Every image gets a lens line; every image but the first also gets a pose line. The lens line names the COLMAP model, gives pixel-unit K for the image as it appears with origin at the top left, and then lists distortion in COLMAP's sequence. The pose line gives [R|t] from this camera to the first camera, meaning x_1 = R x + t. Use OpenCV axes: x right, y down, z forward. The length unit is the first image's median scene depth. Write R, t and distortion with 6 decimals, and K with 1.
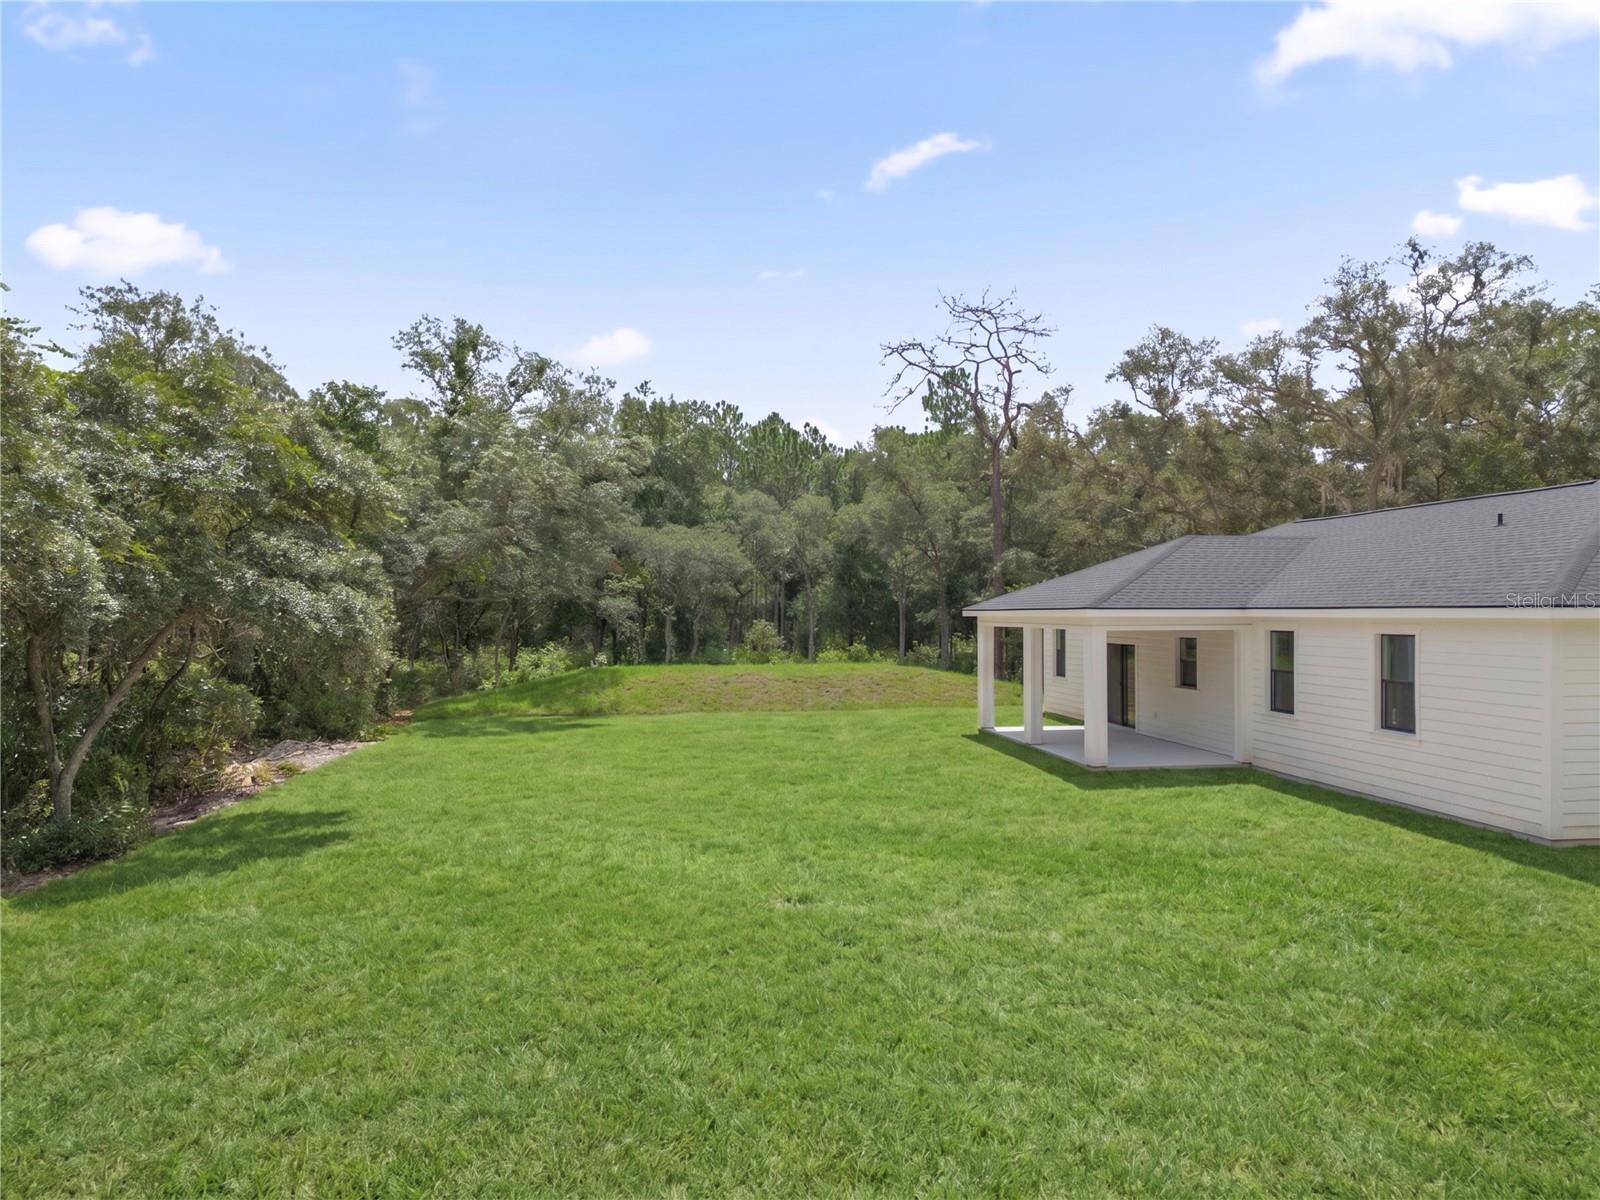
lens RADIAL K [[1141.7, 0, 797.8], [0, 1141.7, 628.2], [0, 0, 1]] dist [0.167028, -0.000528]
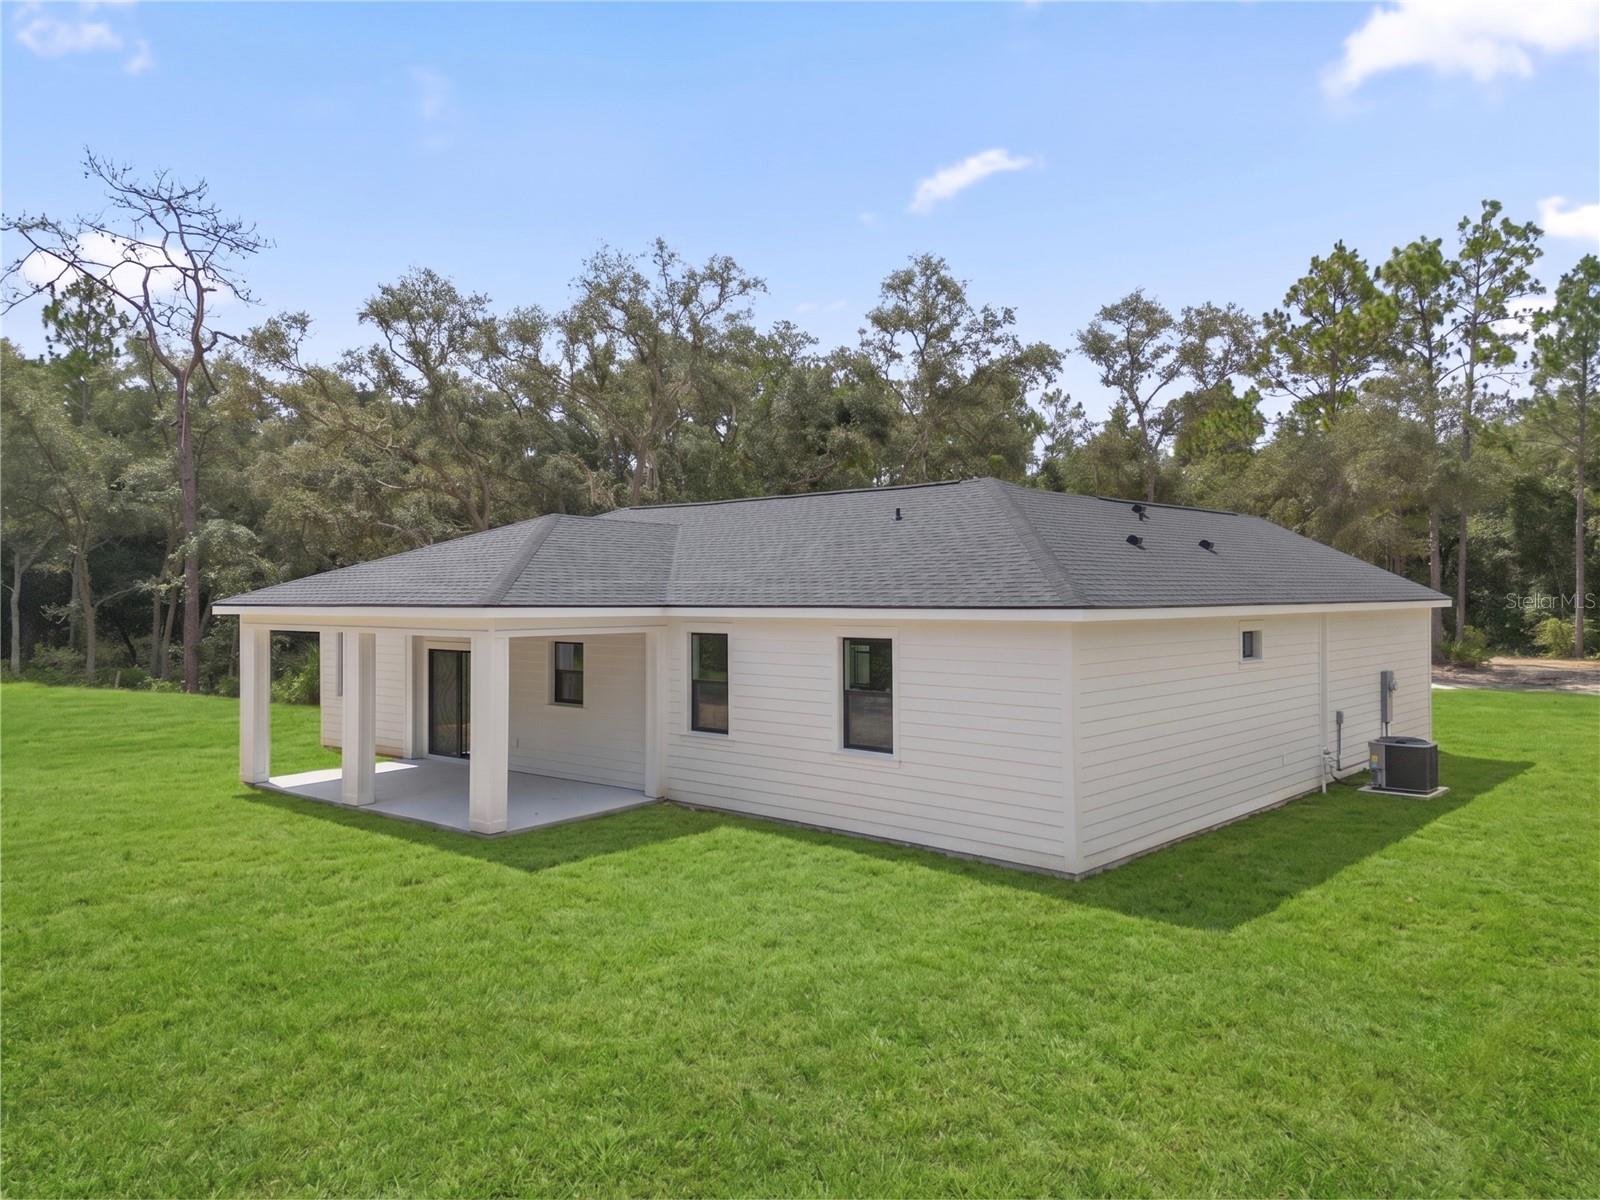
lens RADIAL K [[1128.8, 0, 797.6], [0, 1128.8, 594.9], [0, 0, 1]] dist [0.270036, -0.287359]
pose [[0.757215, 0.009088, 0.653102, -0.036567], [0.005041, 0.999792, -0.019758, -0.004911], [-0.653146, 0.018253, 0.757012, 0.209980]]
